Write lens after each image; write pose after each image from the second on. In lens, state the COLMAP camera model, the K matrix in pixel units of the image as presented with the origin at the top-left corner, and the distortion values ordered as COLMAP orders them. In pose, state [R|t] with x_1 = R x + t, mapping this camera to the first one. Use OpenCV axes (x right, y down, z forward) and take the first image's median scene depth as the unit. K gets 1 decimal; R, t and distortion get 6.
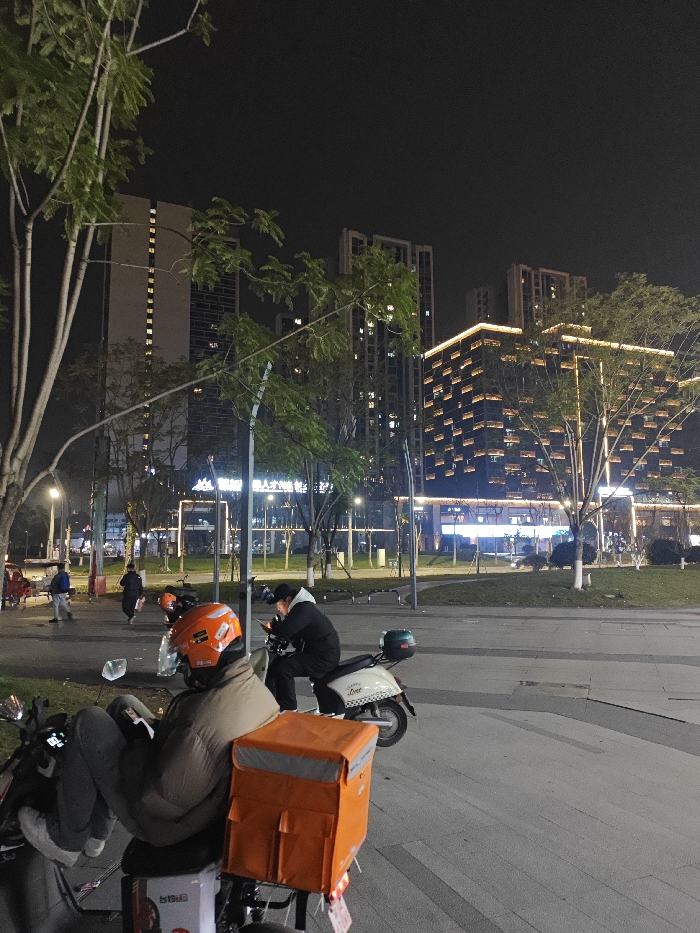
lens RADIAL K [[649.9, 0, 350.0], [0, 649.9, 466.5], [0, 0, 1]] dist [0.008487, -0.046202]
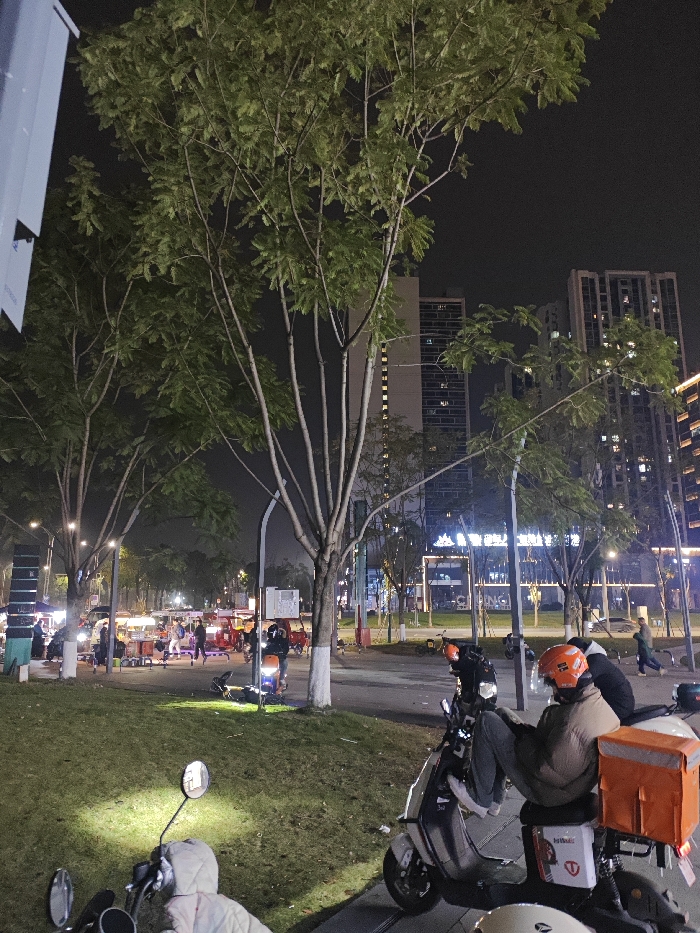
lens RADIAL K [[646.7, 0, 336.2], [0, 646.7, 472.1], [0, 0, 1]] dist [0.005001, -0.018993]
pose [[0.927669, -0.066230, -0.367483, -0.033804], [0.038349, 0.995839, -0.082669, -0.019021], [0.371429, 0.062597, 0.926349, -0.143166]]
